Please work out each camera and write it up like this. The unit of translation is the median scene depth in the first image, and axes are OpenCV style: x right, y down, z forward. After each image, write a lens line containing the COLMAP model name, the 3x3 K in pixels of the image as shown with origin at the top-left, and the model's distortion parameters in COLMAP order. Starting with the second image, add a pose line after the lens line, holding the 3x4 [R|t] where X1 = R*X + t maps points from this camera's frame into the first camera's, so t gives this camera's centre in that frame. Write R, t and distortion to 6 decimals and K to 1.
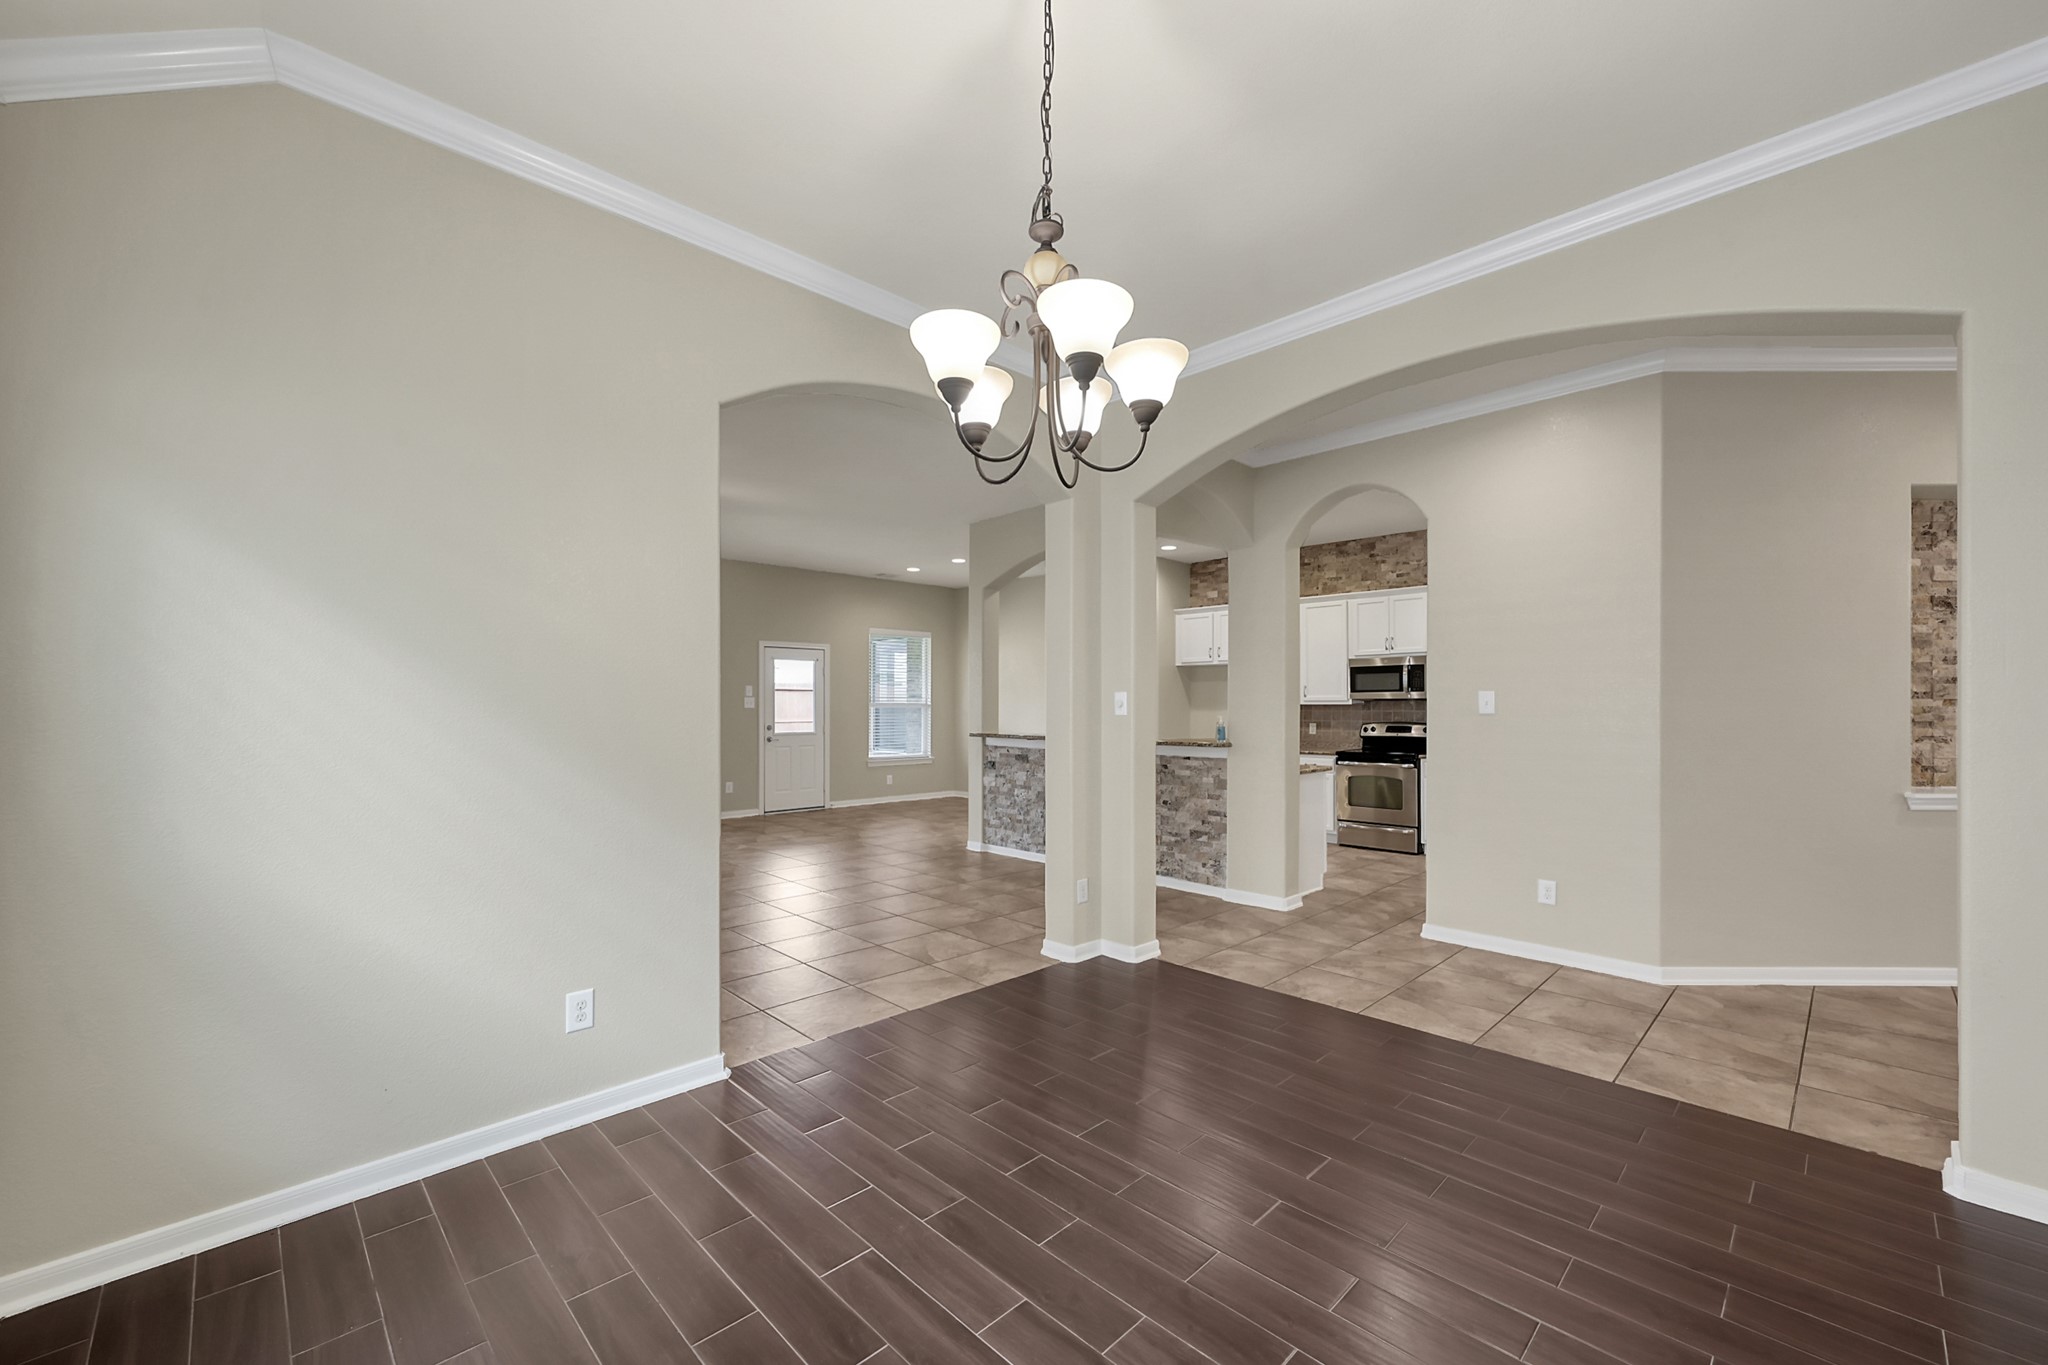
lens RADIAL K [[827.6, 0, 1010.2], [0, 827.6, 685.6], [0, 0, 1]] dist [0.000270, 0.001715]
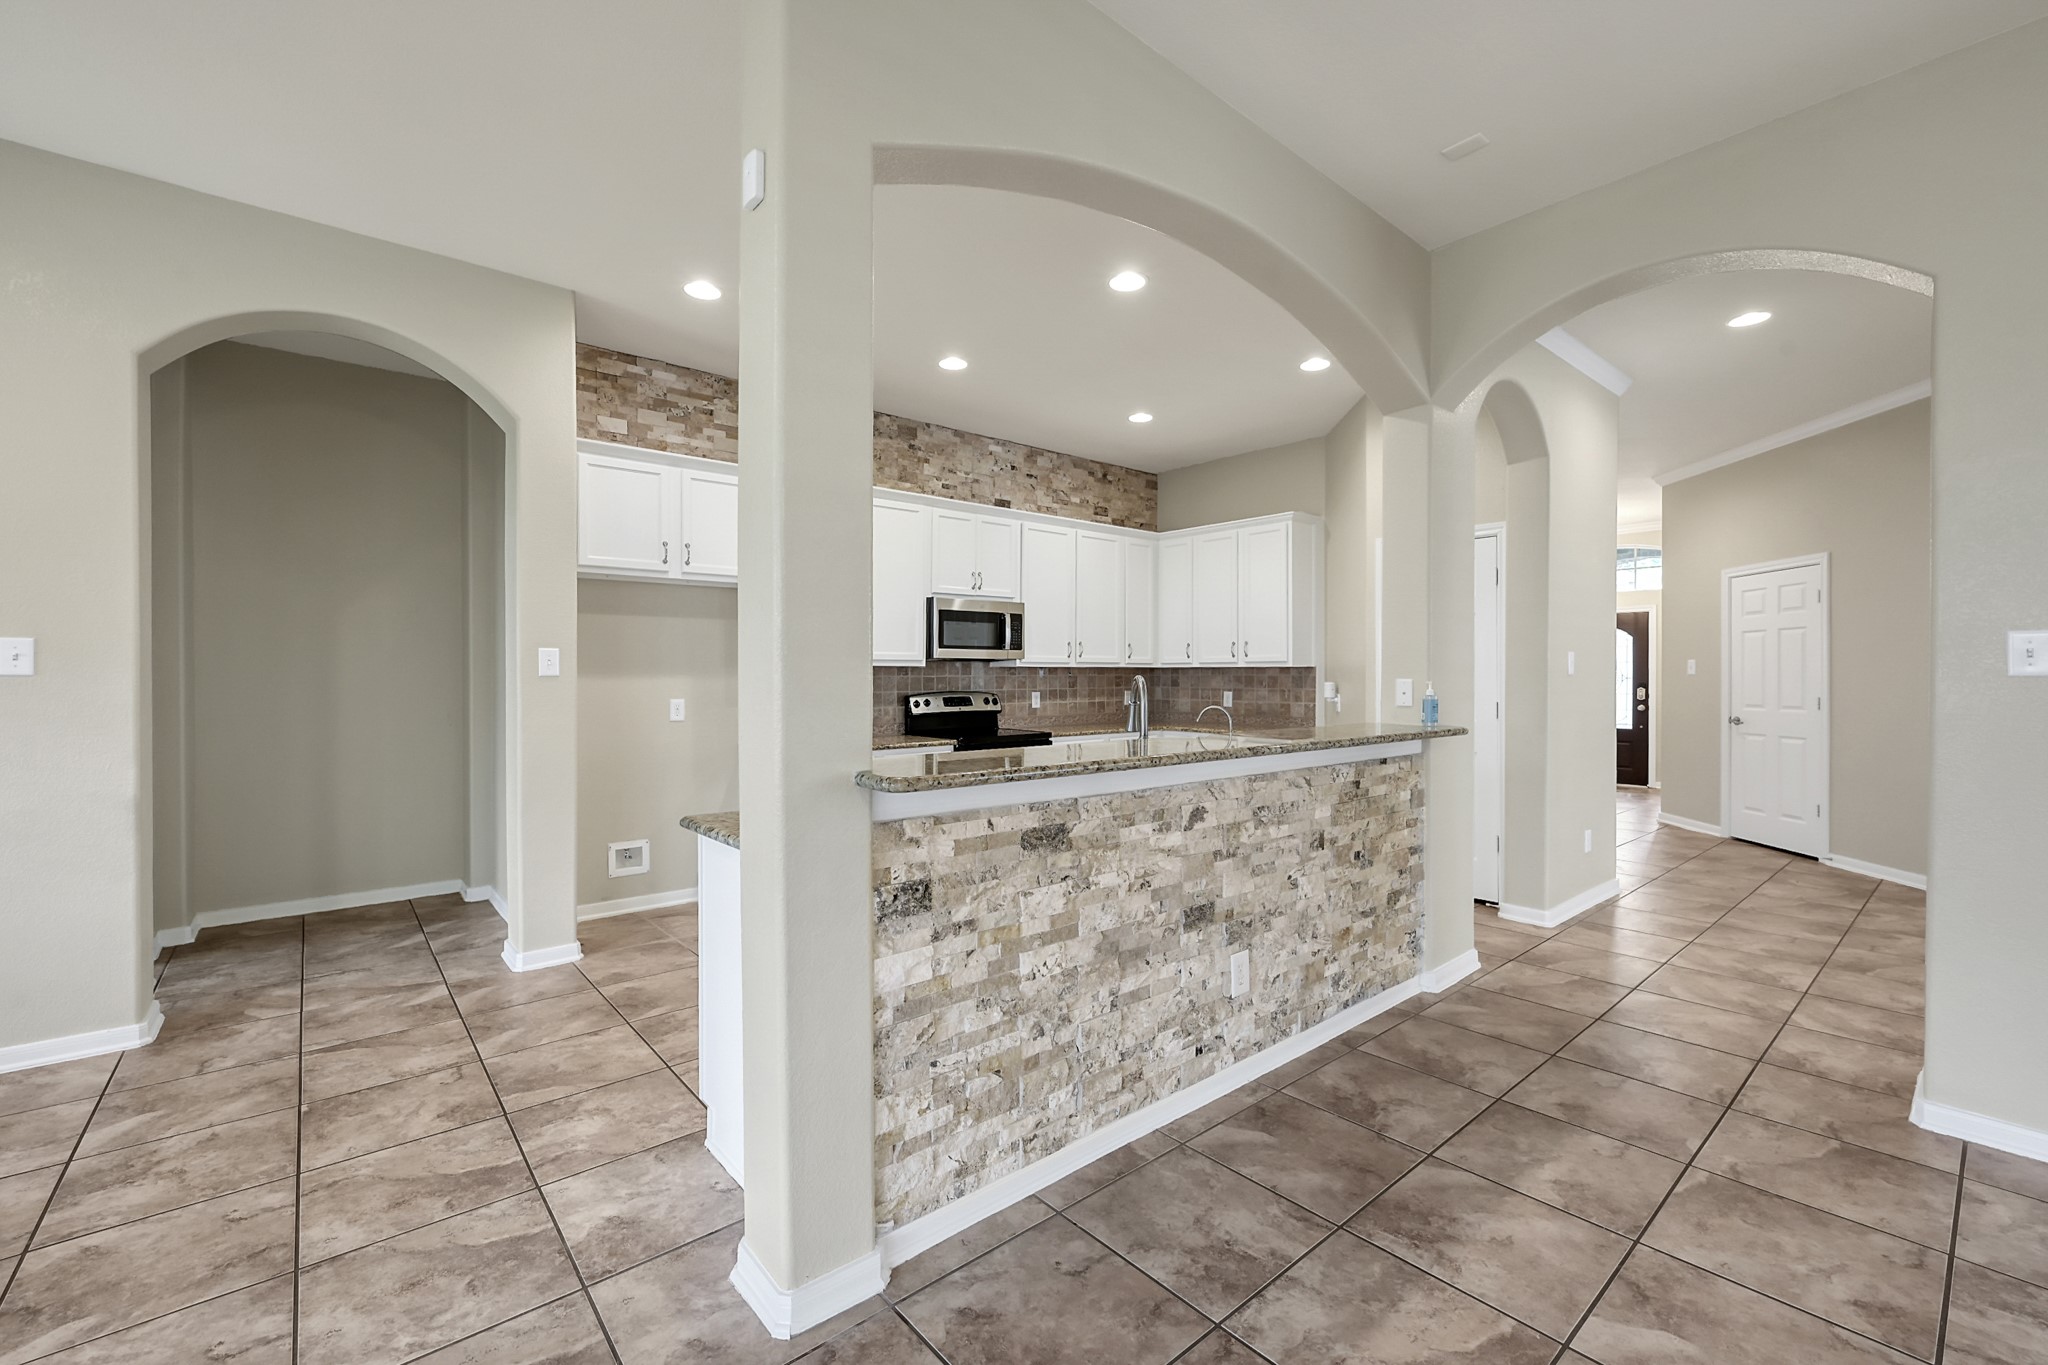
lens RADIAL K [[827.6, 0, 1044.1], [0, 827.6, 688.4], [0, 0, 1]] dist [0.000270, 0.001715]
pose [[0.053734, -0.015459, 0.998436, -0.266351], [-0.023067, 0.999594, 0.016718, 0.029883], [-0.998289, -0.023929, 0.053356, 0.966126]]
